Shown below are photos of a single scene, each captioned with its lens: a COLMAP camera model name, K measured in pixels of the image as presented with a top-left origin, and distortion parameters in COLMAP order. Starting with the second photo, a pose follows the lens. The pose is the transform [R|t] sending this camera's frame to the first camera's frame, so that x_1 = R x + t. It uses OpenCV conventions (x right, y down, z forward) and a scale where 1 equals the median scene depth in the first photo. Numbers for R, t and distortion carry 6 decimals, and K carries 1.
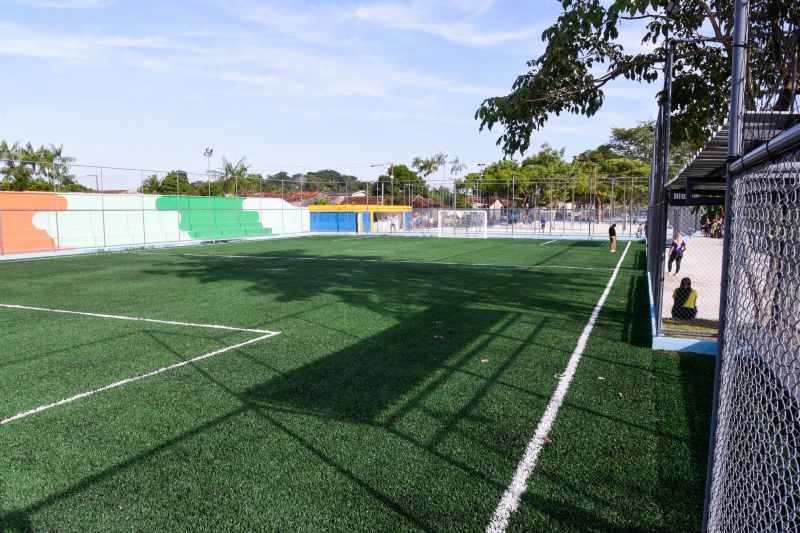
lens RADIAL K [[598.8, 0, 400.0], [0, 598.8, 266.5], [0, 0, 1]] dist [-0.102399, 0.055650]
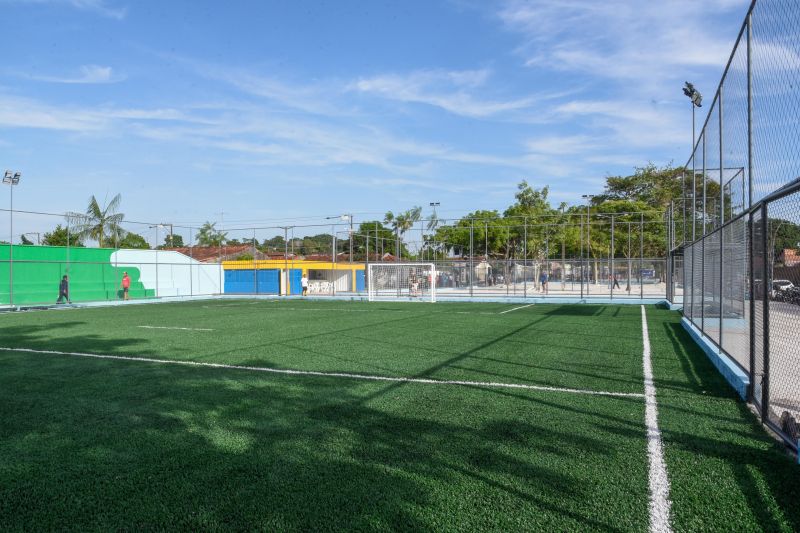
lens RADIAL K [[551.7, 0, 400.0], [0, 551.7, 266.5], [0, 0, 1]] dist [-0.076851, 0.039807]
pose [[0.999741, -0.005706, -0.022017, 0.060167], [0.003256, 0.993956, -0.109735, -0.009156], [0.022510, 0.109635, 0.993717, 0.174218]]
